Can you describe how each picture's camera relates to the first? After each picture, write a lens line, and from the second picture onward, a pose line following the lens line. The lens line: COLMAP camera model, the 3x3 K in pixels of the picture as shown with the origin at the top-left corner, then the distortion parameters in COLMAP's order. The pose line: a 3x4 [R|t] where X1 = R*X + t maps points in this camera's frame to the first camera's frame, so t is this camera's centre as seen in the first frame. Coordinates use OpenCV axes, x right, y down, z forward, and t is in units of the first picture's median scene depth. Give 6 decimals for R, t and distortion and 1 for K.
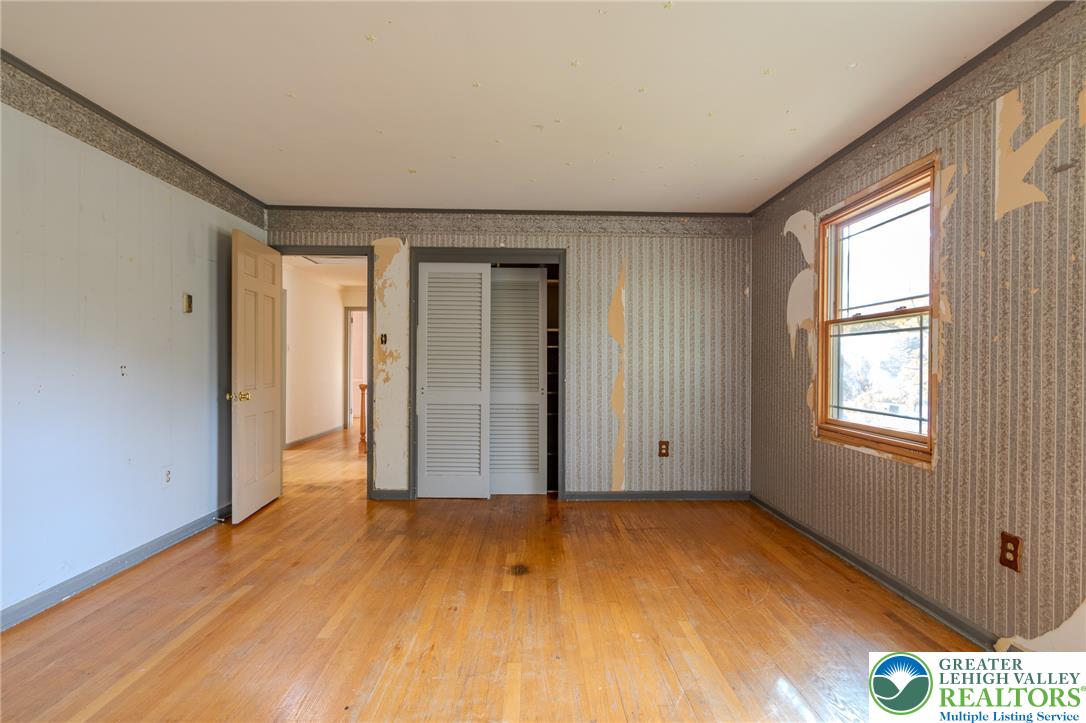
lens RADIAL K [[504.3, 0, 542.9], [0, 504.3, 367.5], [0, 0, 1]] dist [-0.000199, -0.000669]
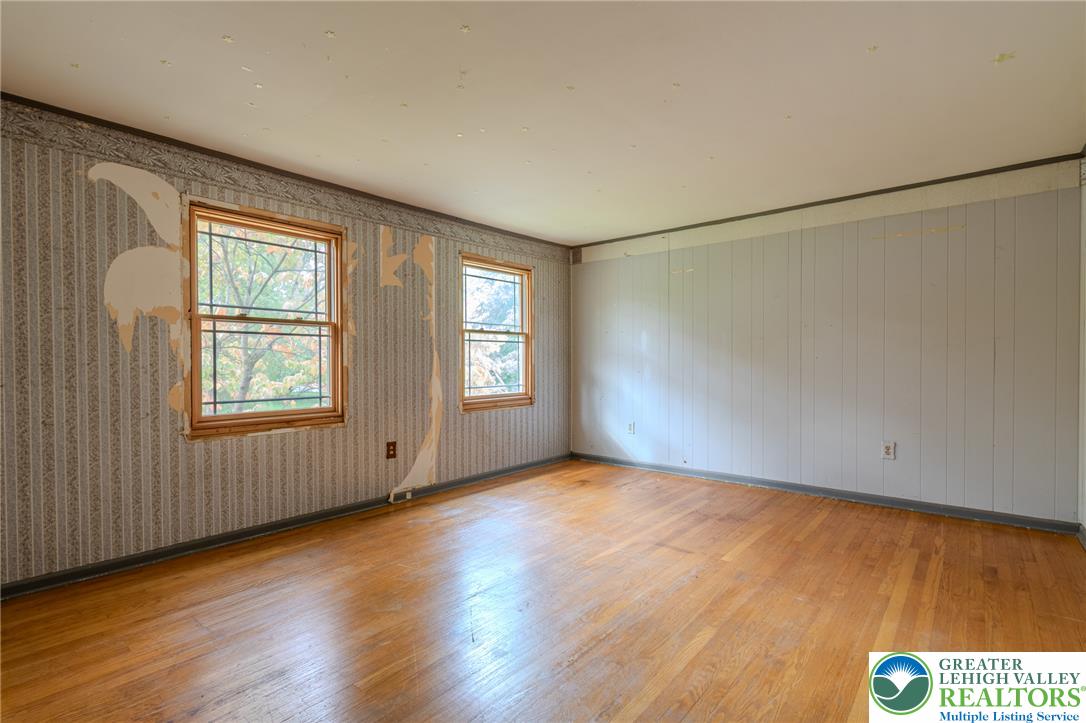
lens RADIAL K [[504.3, 0, 542.9], [0, 504.3, 367.5], [0, 0, 1]] dist [-0.000199, -0.000669]
pose [[-0.750048, -0.012507, 0.661265, -0.690356], [0.002923, 0.999749, 0.022225, -0.014674], [-0.661377, 0.018603, -0.749823, 1.622416]]
